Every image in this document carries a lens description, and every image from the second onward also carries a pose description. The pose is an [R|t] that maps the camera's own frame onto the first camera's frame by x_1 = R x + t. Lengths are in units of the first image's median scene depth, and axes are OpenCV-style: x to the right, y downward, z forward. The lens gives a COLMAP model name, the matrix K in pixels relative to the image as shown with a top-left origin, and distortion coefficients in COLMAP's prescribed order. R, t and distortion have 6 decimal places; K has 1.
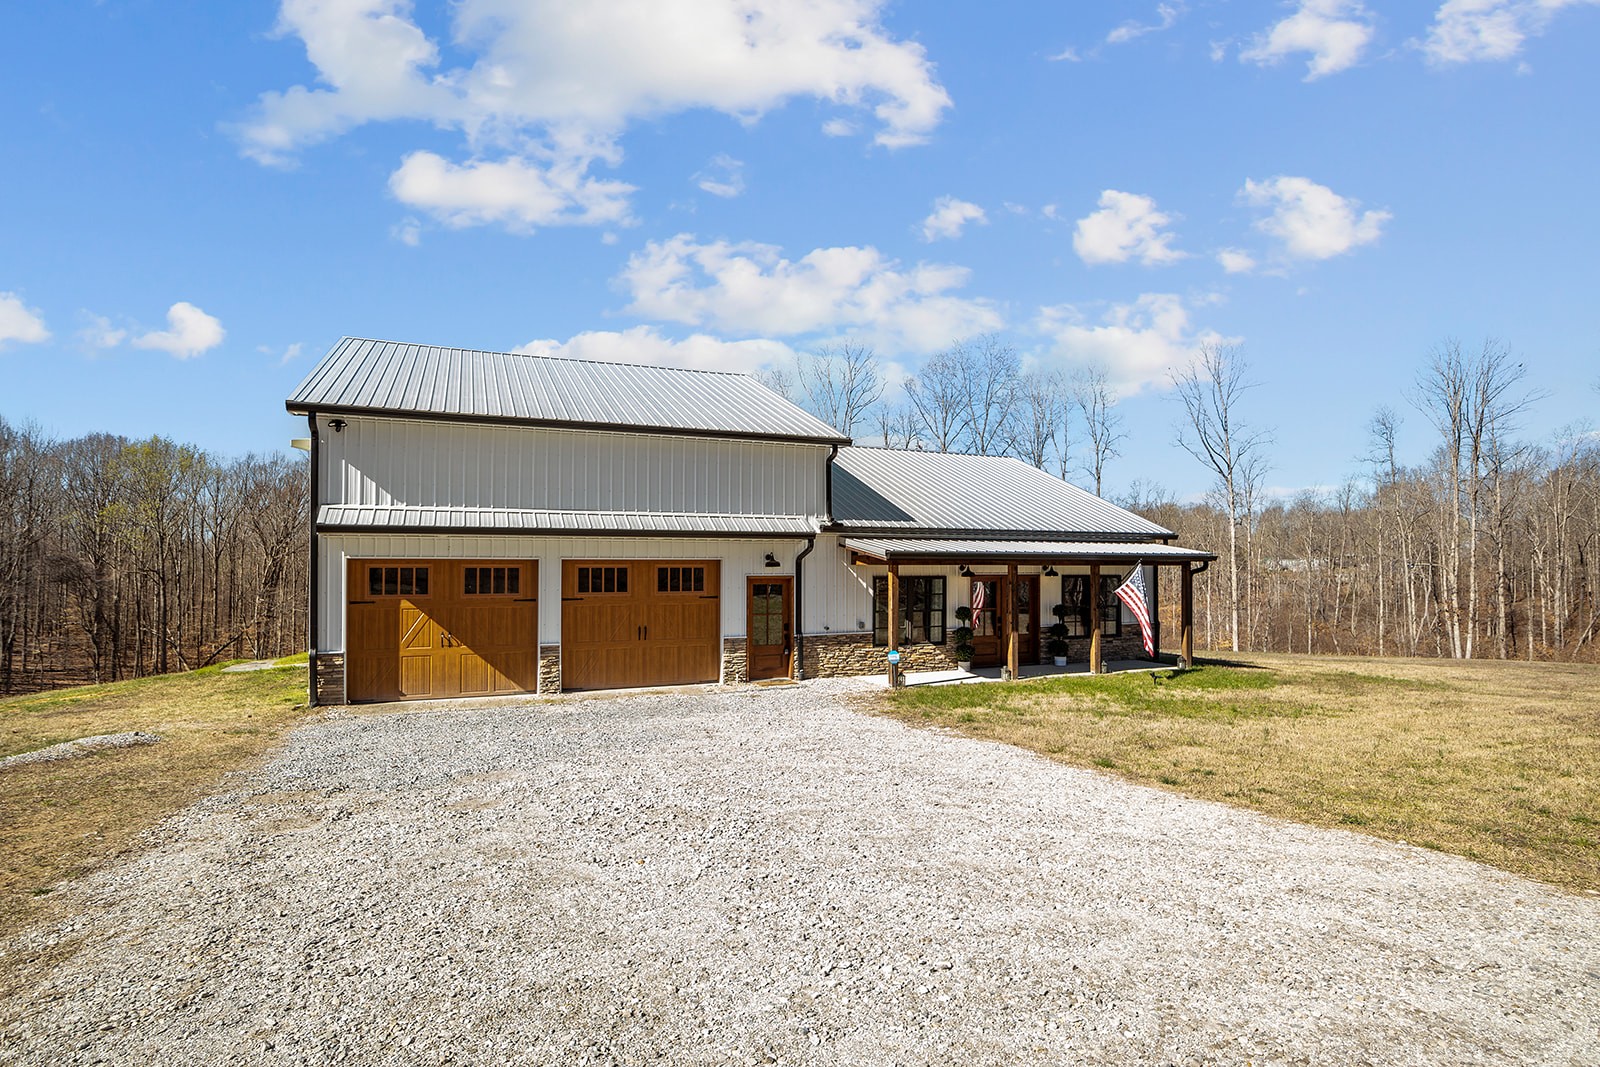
lens RADIAL K [[801.1, 0, 798.0], [0, 801.1, 532.8], [0, 0, 1]] dist [-0.002928, 0.000321]
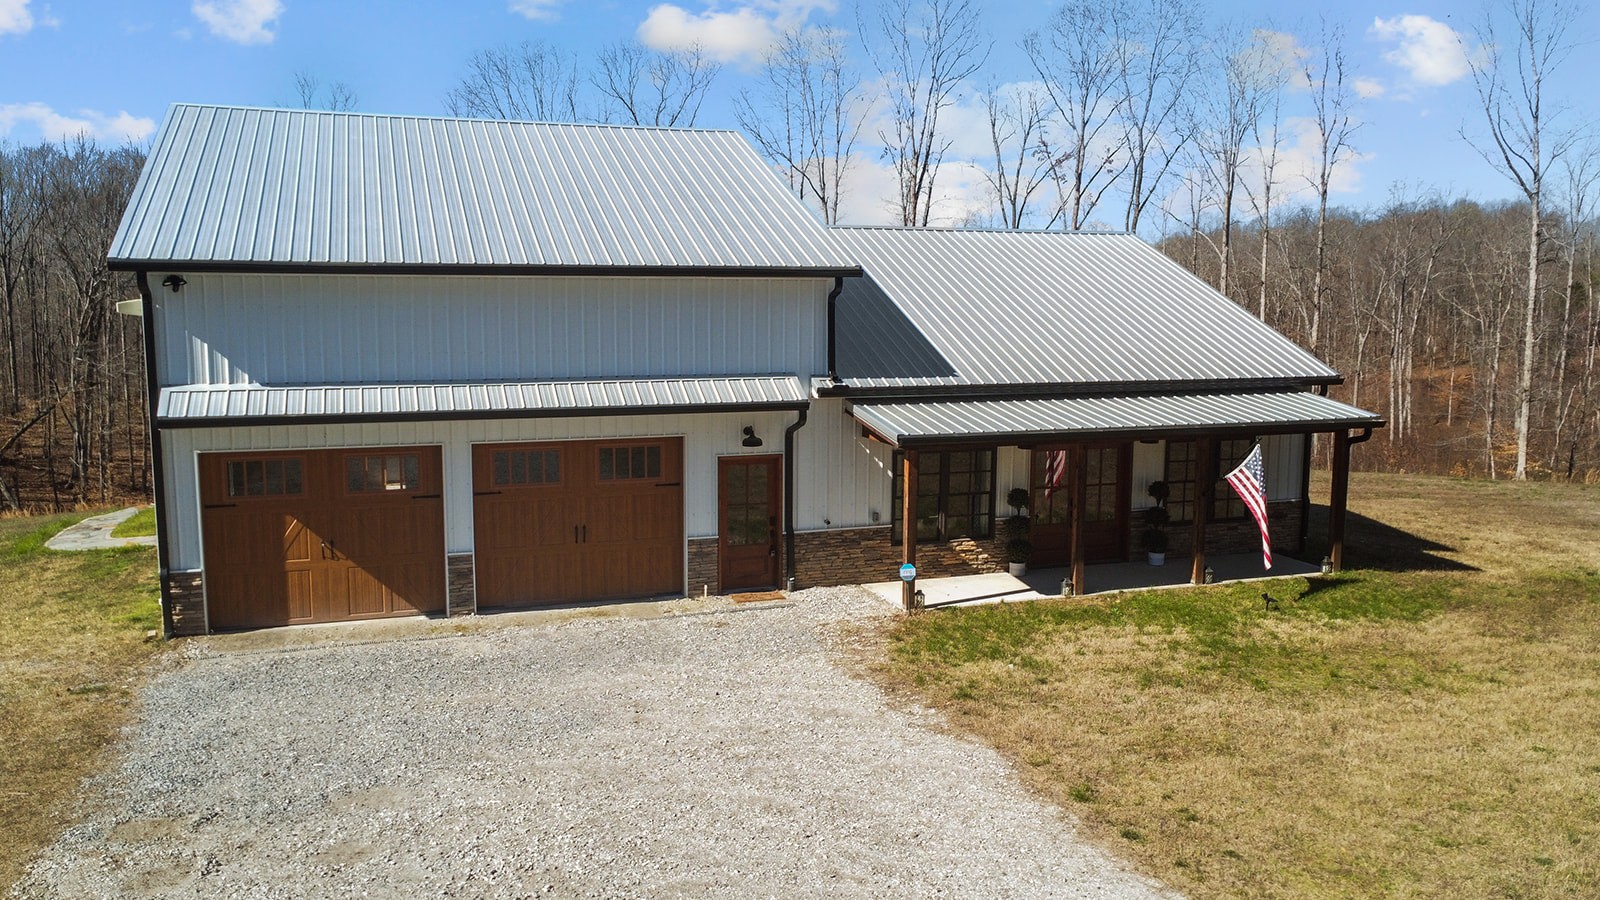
lens RADIAL K [[1222.8, 0, 795.8], [0, 1222.8, 414.0], [0, 0, 1]] dist [0.031735, -0.033429]
pose [[0.998103, 0.010353, -0.060689, 0.070807], [-0.001936, 0.990550, 0.137140, -0.130277], [0.061535, -0.136763, 0.988691, -0.113148]]
